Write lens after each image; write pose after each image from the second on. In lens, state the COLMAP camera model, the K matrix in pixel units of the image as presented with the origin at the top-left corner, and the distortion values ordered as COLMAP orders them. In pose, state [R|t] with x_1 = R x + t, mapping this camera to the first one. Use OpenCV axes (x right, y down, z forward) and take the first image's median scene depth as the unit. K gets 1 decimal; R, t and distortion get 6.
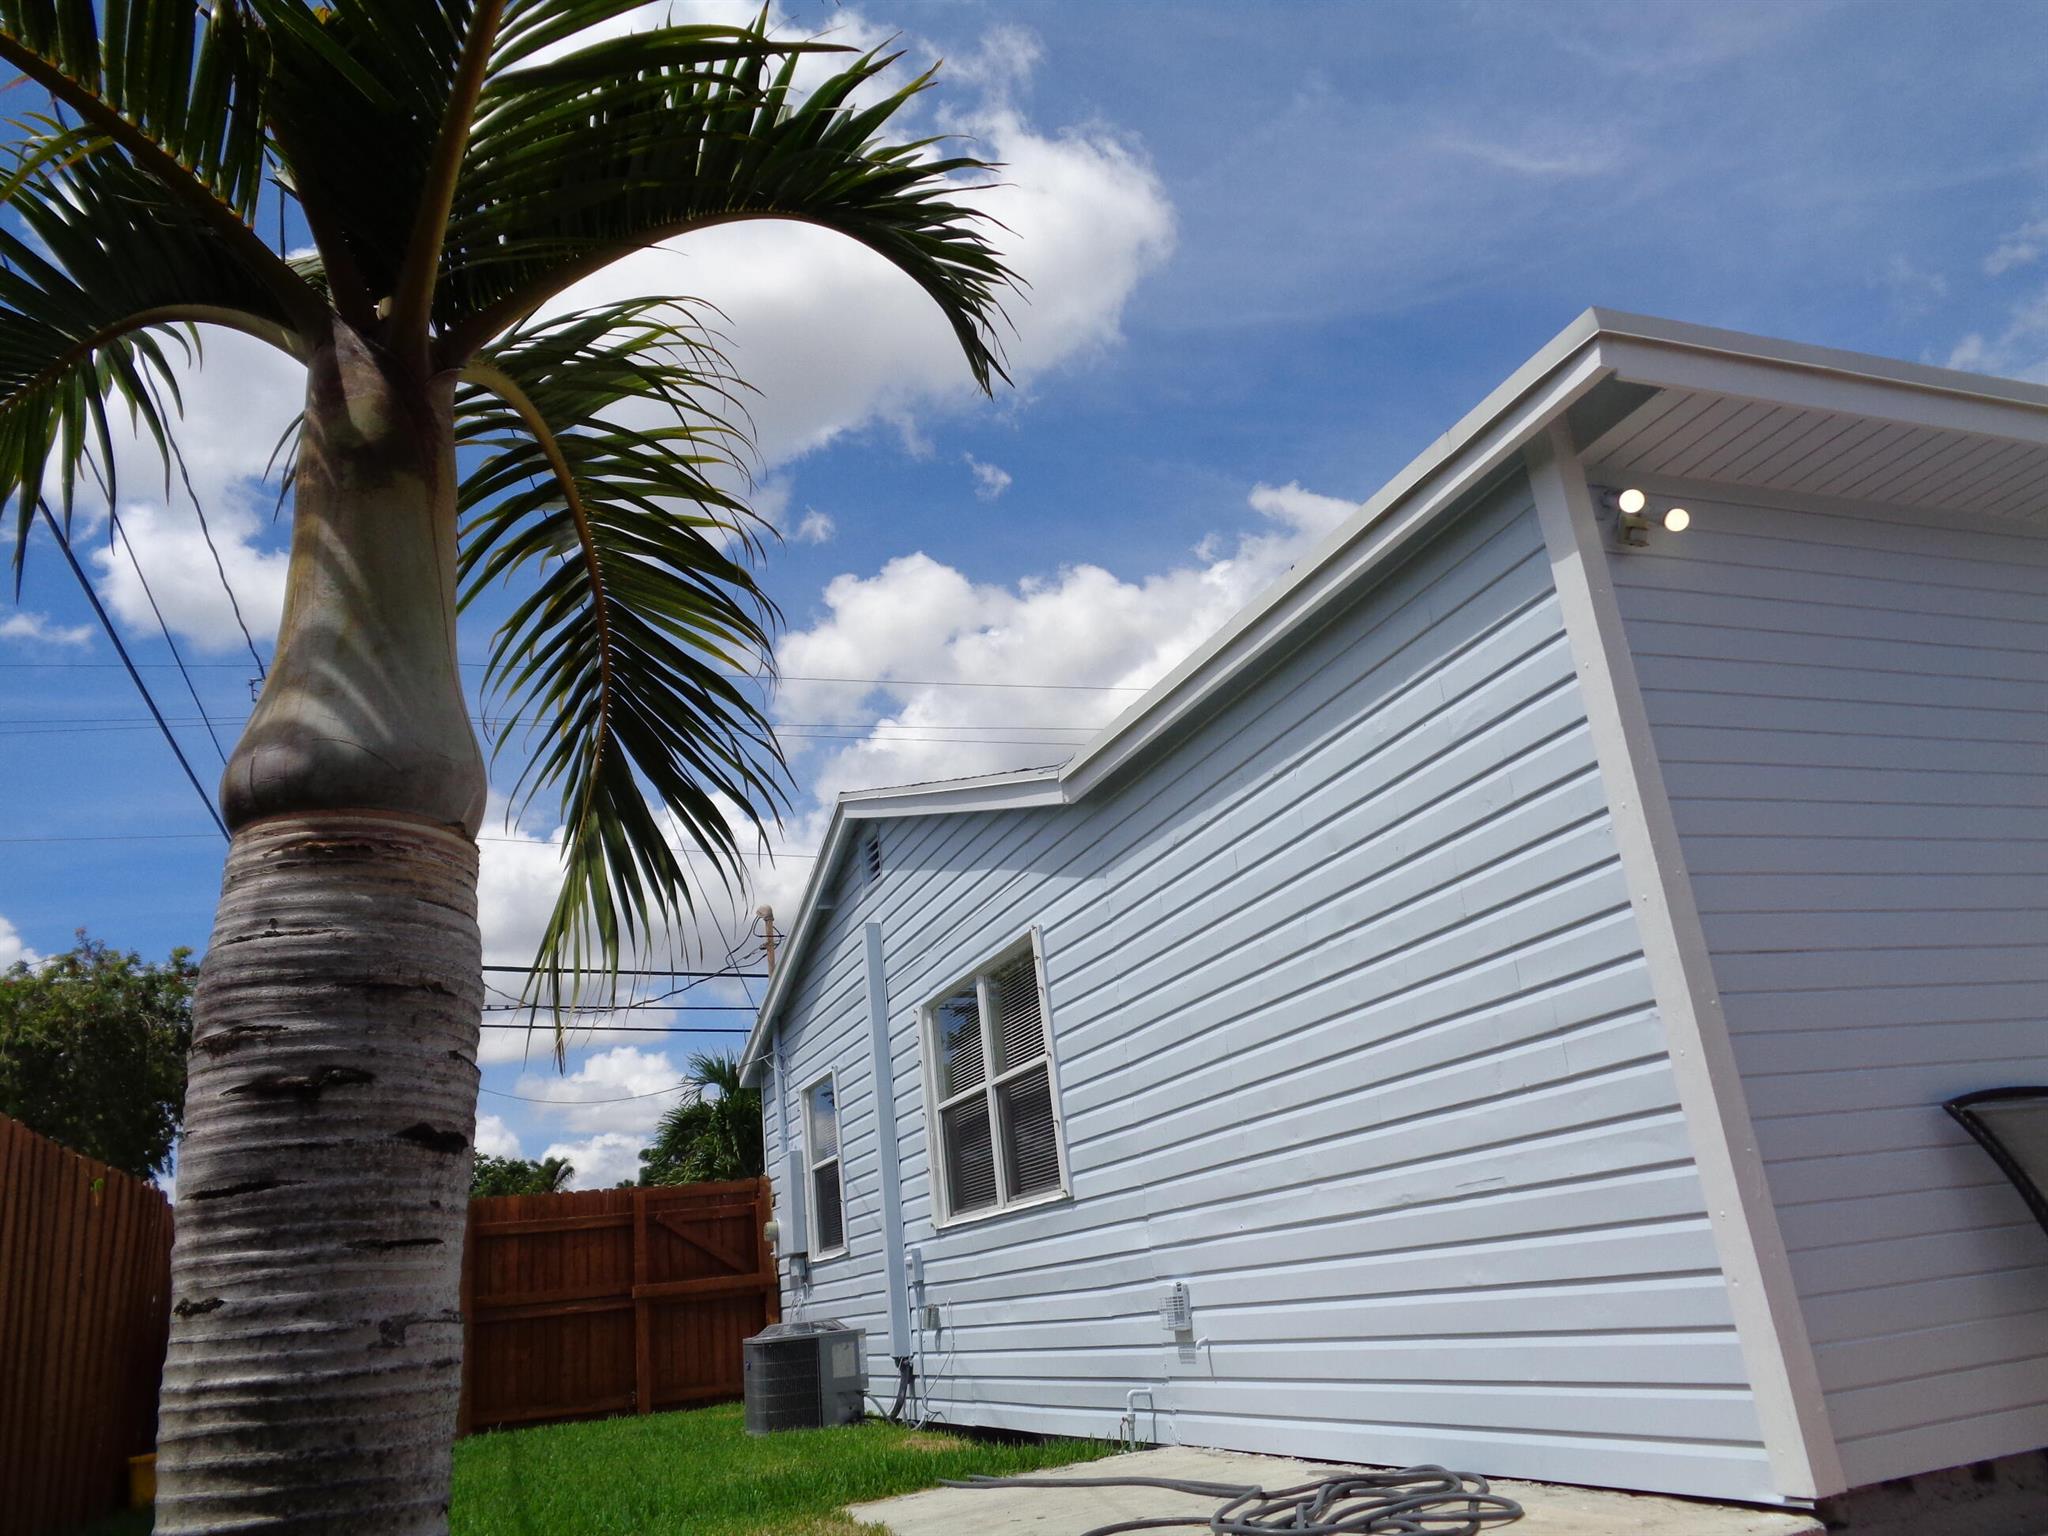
lens RADIAL K [[1517.4, 0, 1025.2], [0, 1517.4, 771.8], [0, 0, 1]] dist [-0.006042, 0.008176]
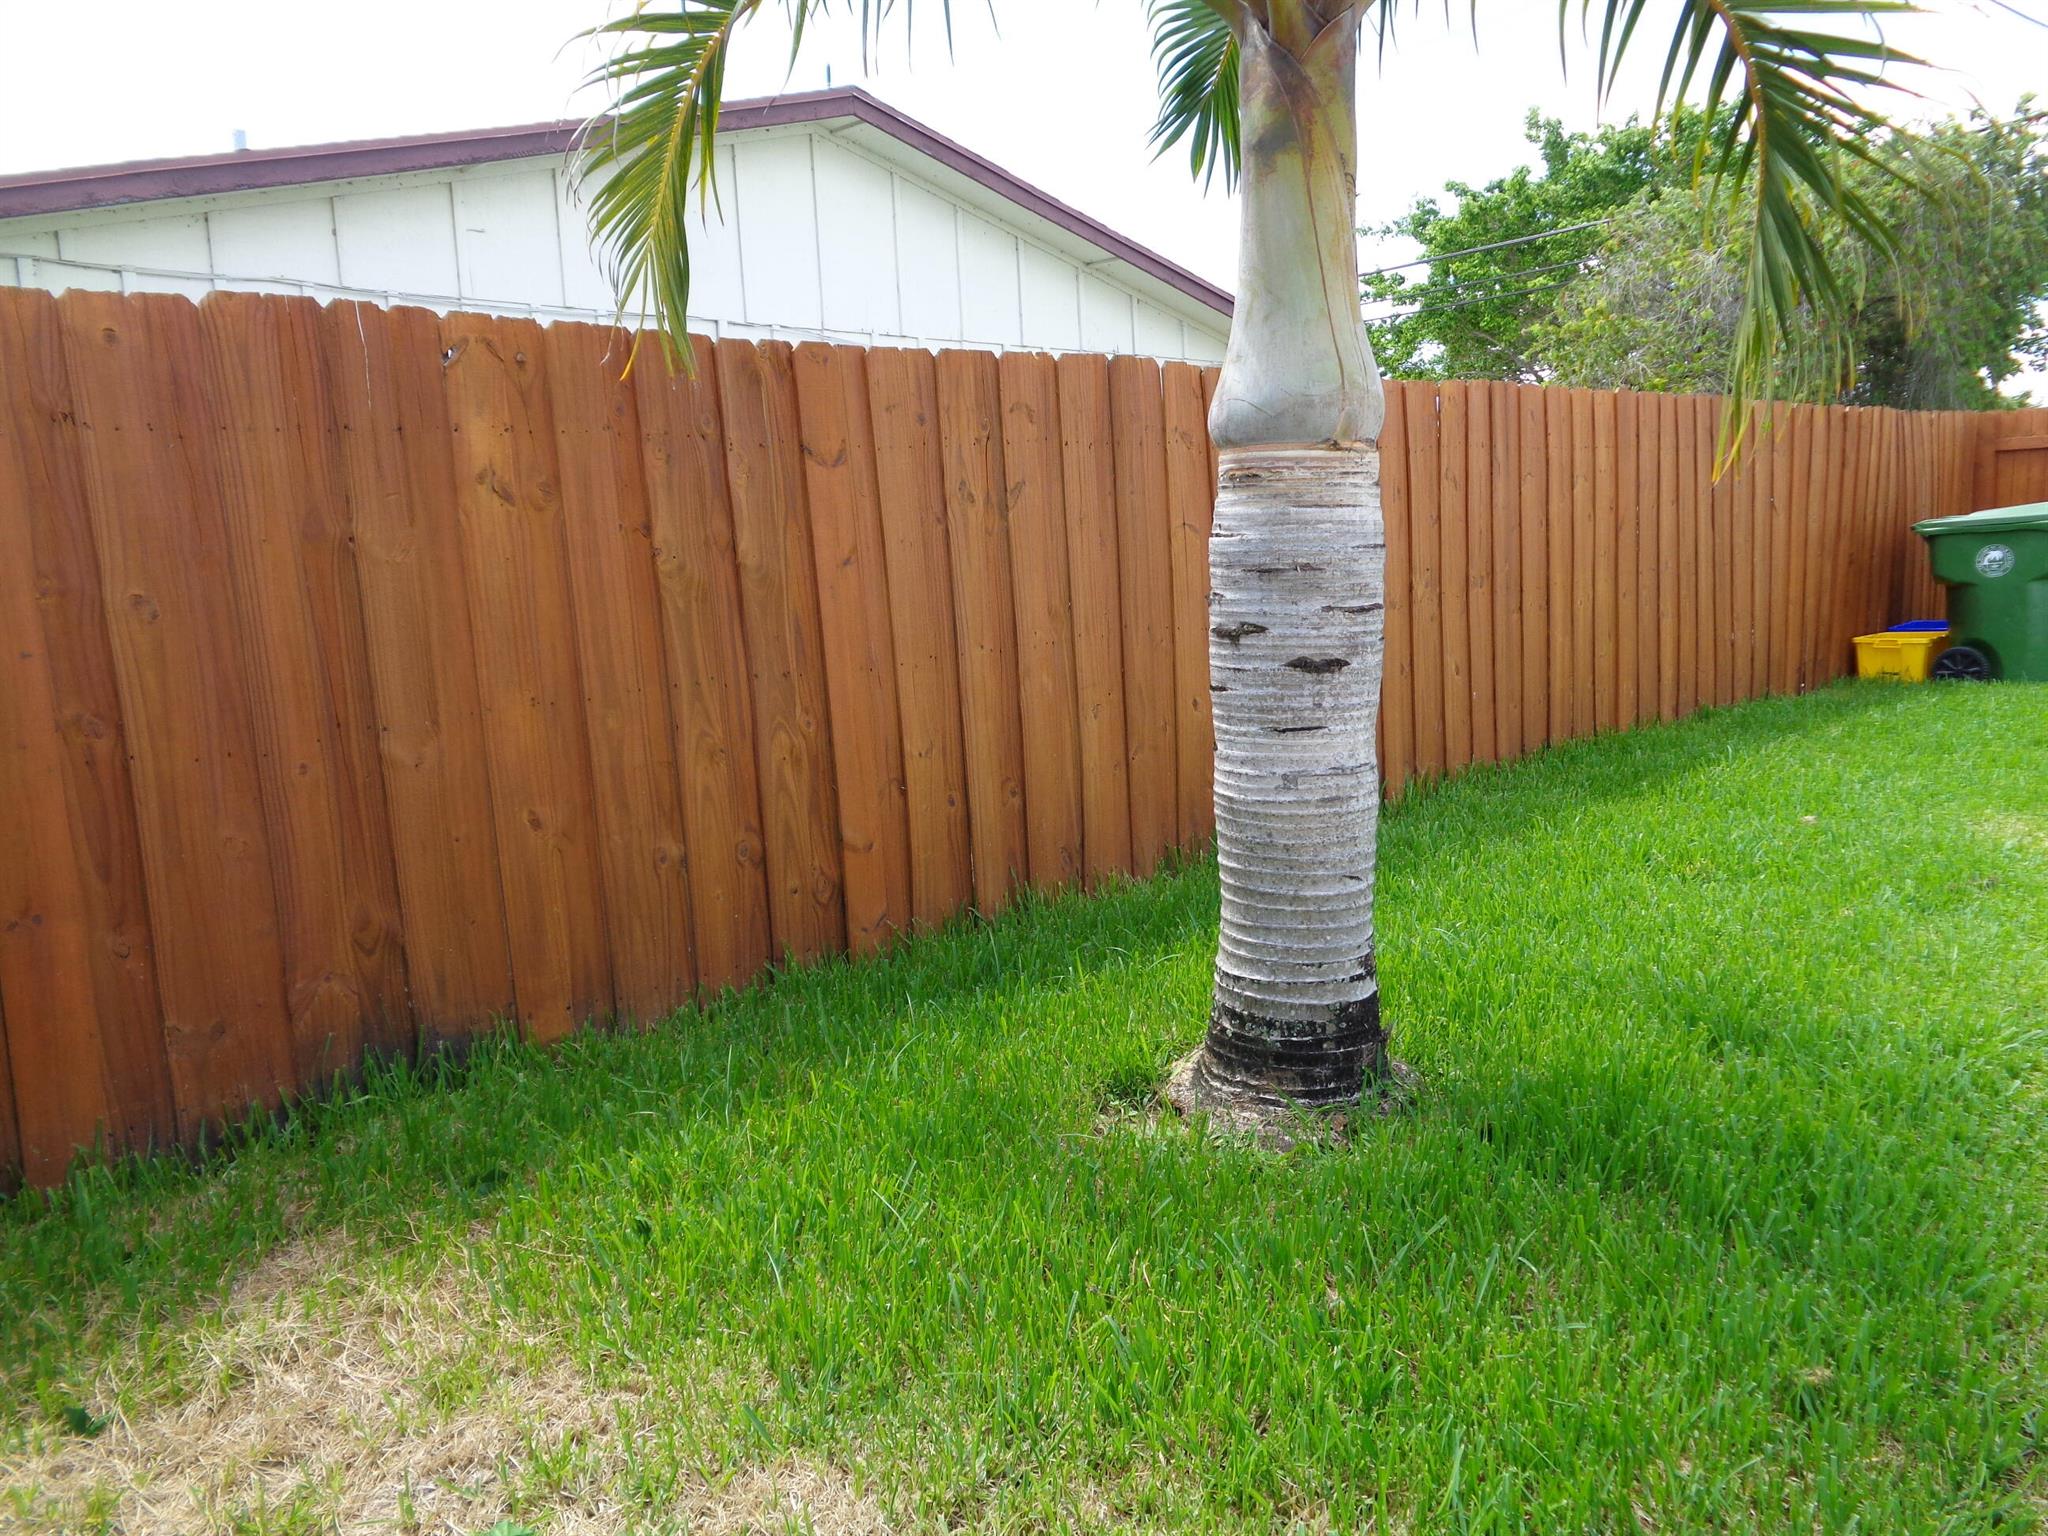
lens RADIAL K [[1517.4, 0, 1027.2], [0, 1517.4, 764.6], [0, 0, 1]] dist [-0.006042, 0.008176]
pose [[0.406599, 0.221223, -0.886418, 0.911668], [0.300342, 0.883948, 0.358373, -0.319138], [0.862828, -0.411943, 0.292970, 0.269235]]
